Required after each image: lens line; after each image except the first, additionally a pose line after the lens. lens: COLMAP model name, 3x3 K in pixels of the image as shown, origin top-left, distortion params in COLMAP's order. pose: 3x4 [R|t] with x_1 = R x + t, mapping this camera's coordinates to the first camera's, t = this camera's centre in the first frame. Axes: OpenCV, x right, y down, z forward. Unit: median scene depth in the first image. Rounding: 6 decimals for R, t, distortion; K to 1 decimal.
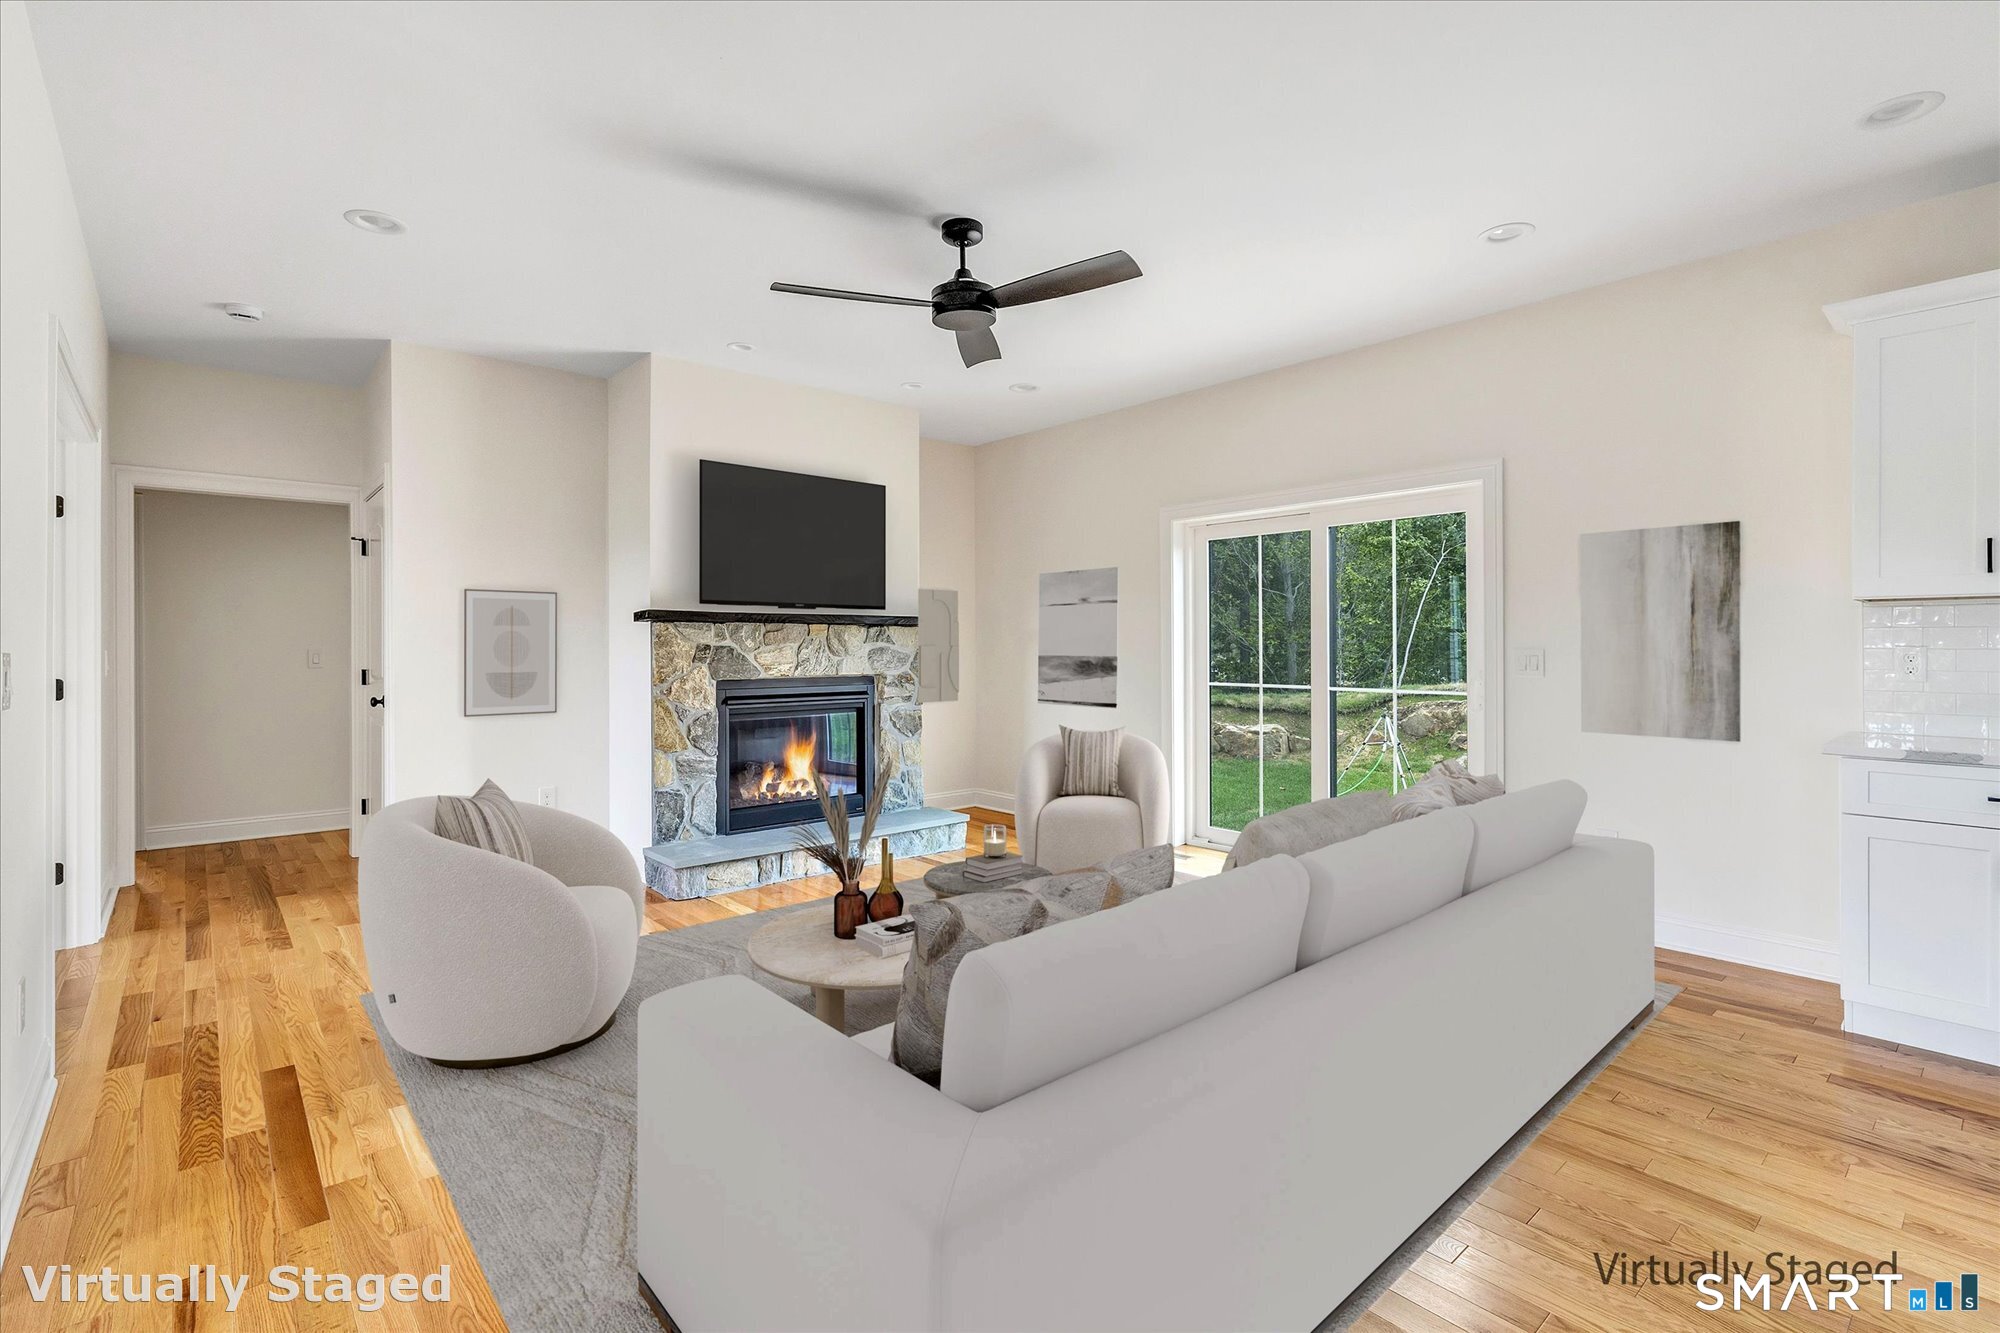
lens RADIAL K [[928.2, 0, 992.4], [0, 928.2, 646.2], [0, 0, 1]] dist [-0.000272, -0.000042]
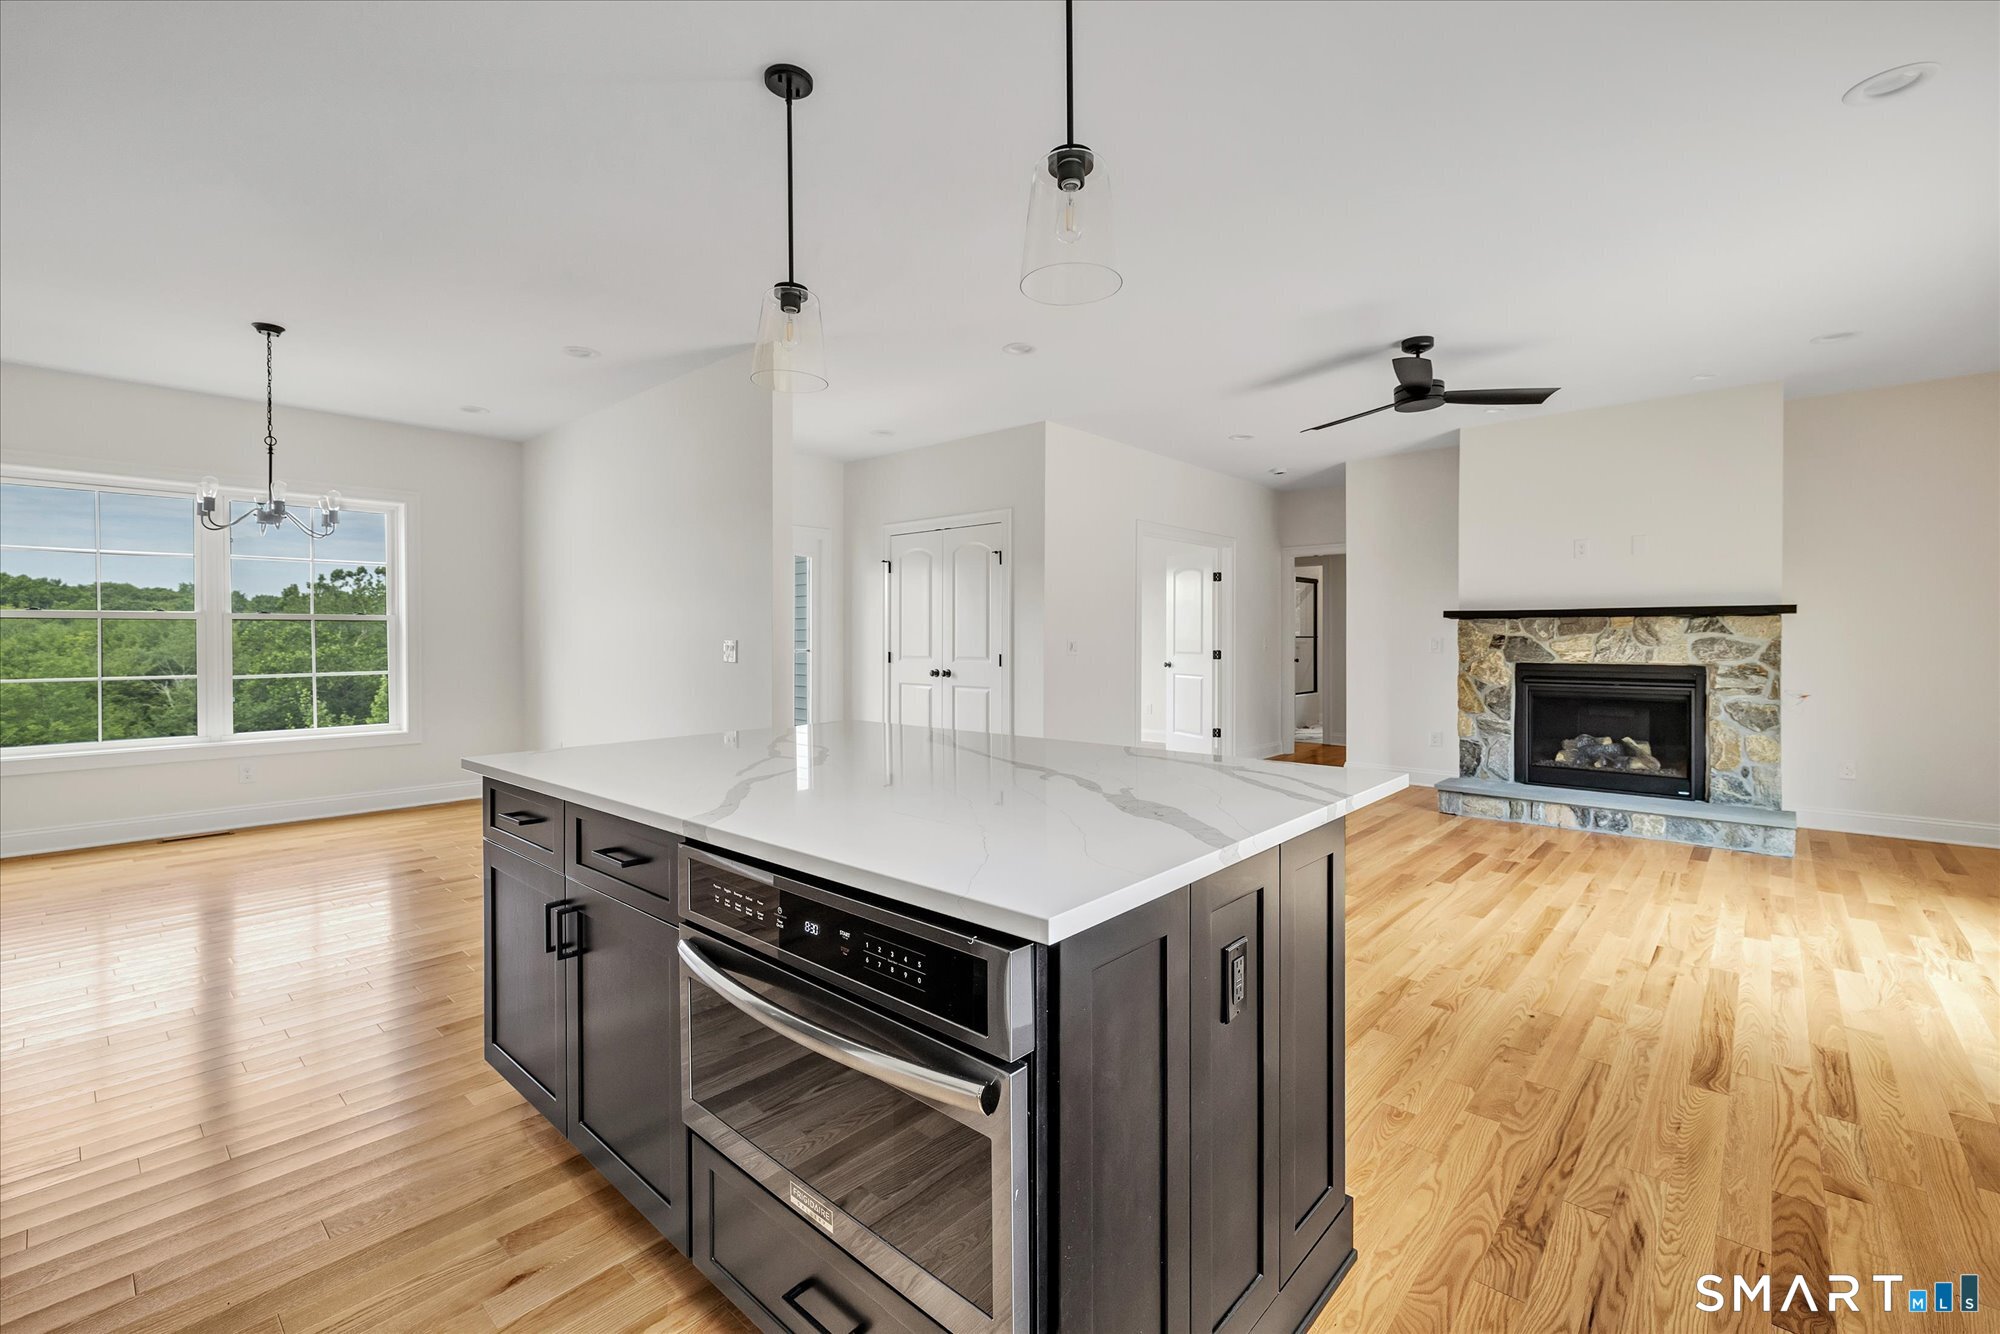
lens RADIAL K [[849.1, 0, 988.2], [0, 849.1, 645.8], [0, 0, 1]] dist [0.007980, 0.000035]
pose [[0.111255, 0.010559, -0.993736, 0.807978], [-0.000633, 0.999944, 0.010555, 0.001019], [0.993792, -0.000545, 0.111255, 0.136755]]
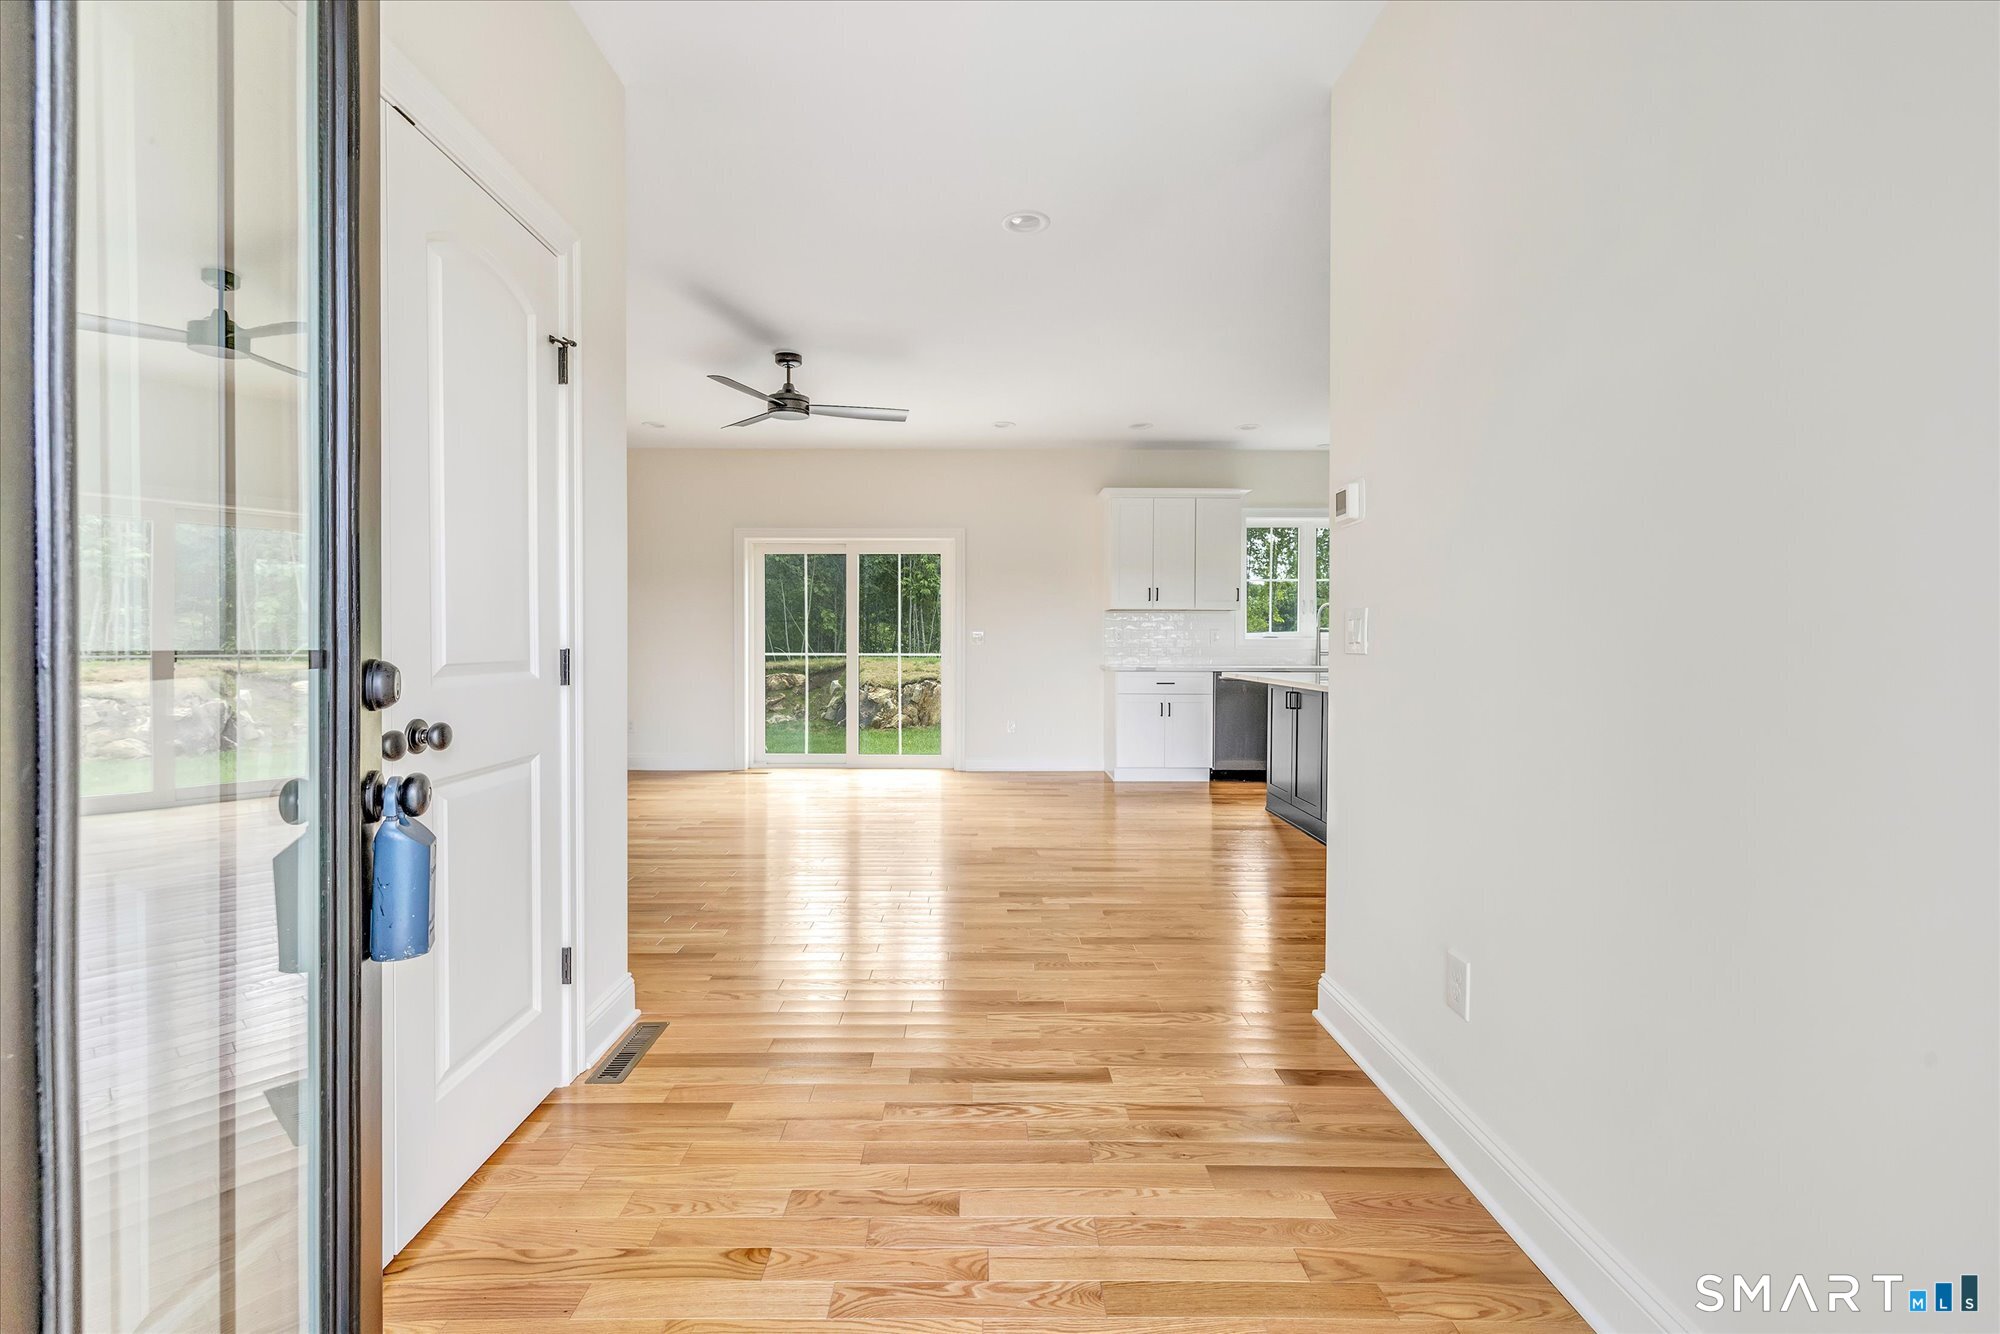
lens RADIAL K [[819.2, 0, 1004.2], [0, 819.2, 646.7], [0, 0, 1]] dist [-0.000147, 0.000075]
pose [[0.643216, -0.010484, 0.765613, -0.574130], [-0.002636, 0.999870, 0.015907, 0.009346], [-0.765681, -0.012250, 0.643104, -0.114417]]
